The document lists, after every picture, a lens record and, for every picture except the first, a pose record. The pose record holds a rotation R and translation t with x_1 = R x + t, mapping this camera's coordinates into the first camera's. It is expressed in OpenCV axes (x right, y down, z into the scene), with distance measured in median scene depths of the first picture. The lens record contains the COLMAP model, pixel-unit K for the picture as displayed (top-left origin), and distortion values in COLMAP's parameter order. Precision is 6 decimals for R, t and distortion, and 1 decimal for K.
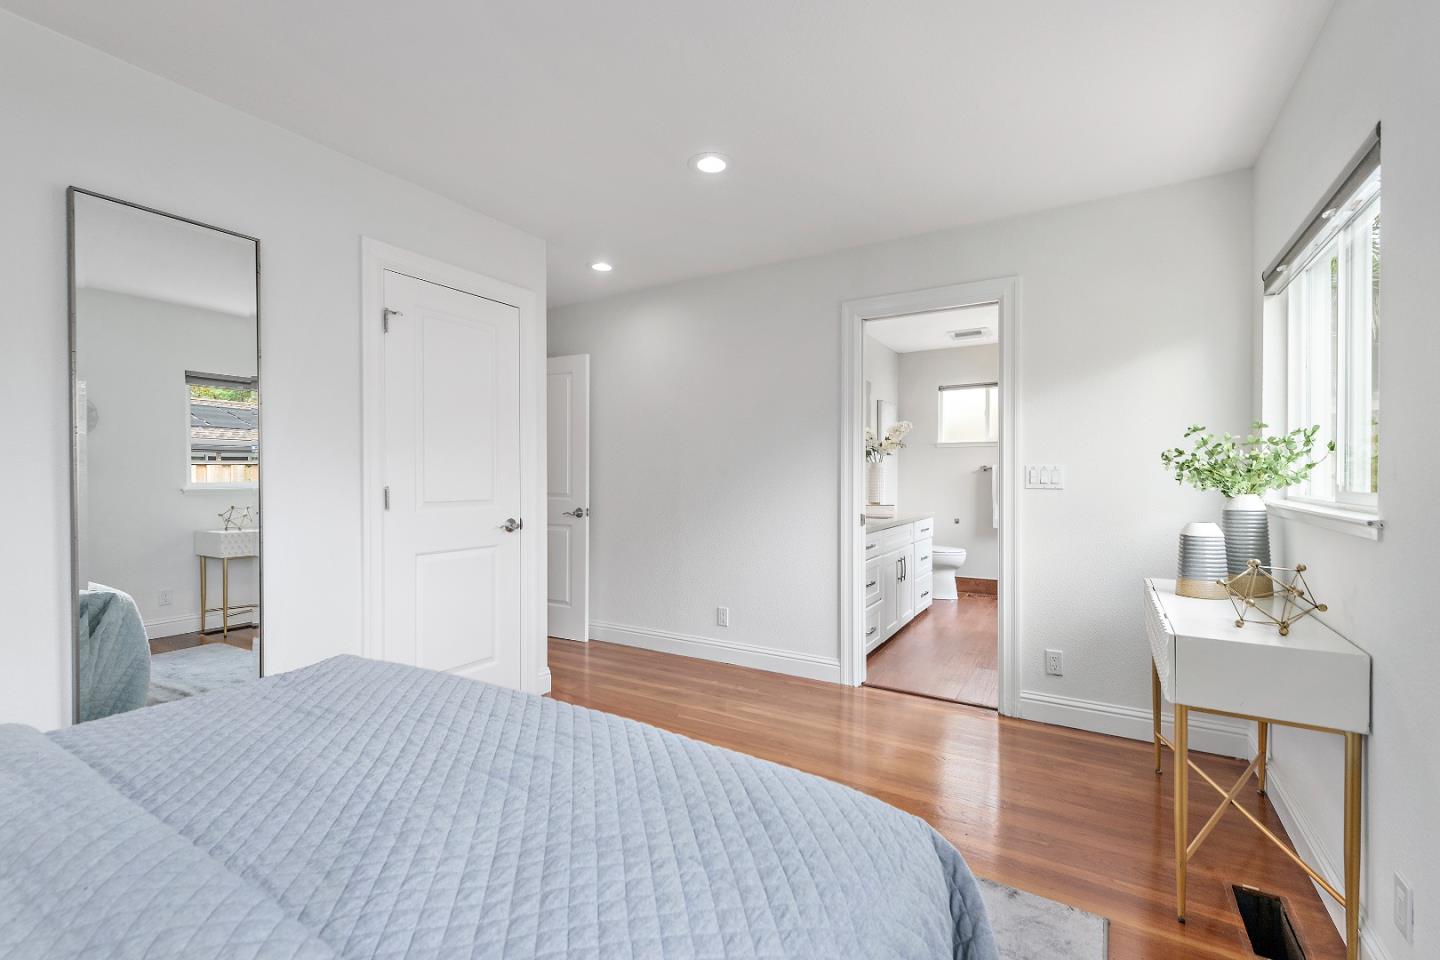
lens RADIAL K [[597.8, 0, 720.0], [0, 597.8, 480.0], [0, 0, 1]] dist [0.000708, 0.000105]
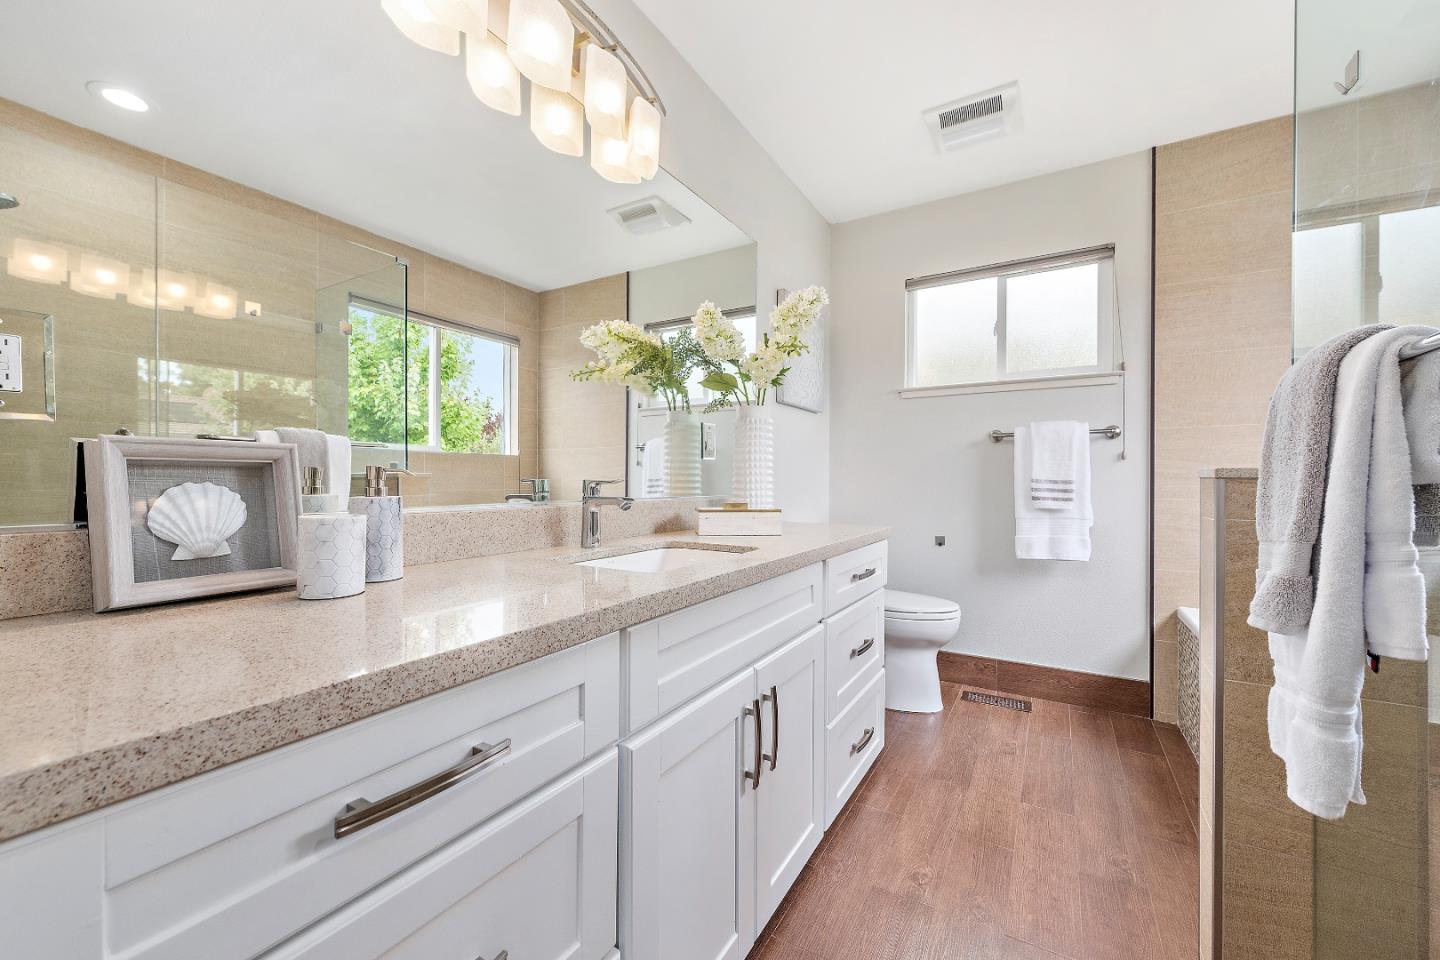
lens RADIAL K [[597.8, 0, 720.0], [0, 597.8, 480.0], [0, 0, 1]] dist [0.000708, 0.000105]
pose [[0.999371, 0.007085, 0.034750, 0.200621], [-0.007079, 0.999975, -0.000299, 0.019059], [-0.034751, 0.000053, 0.999396, 0.522891]]
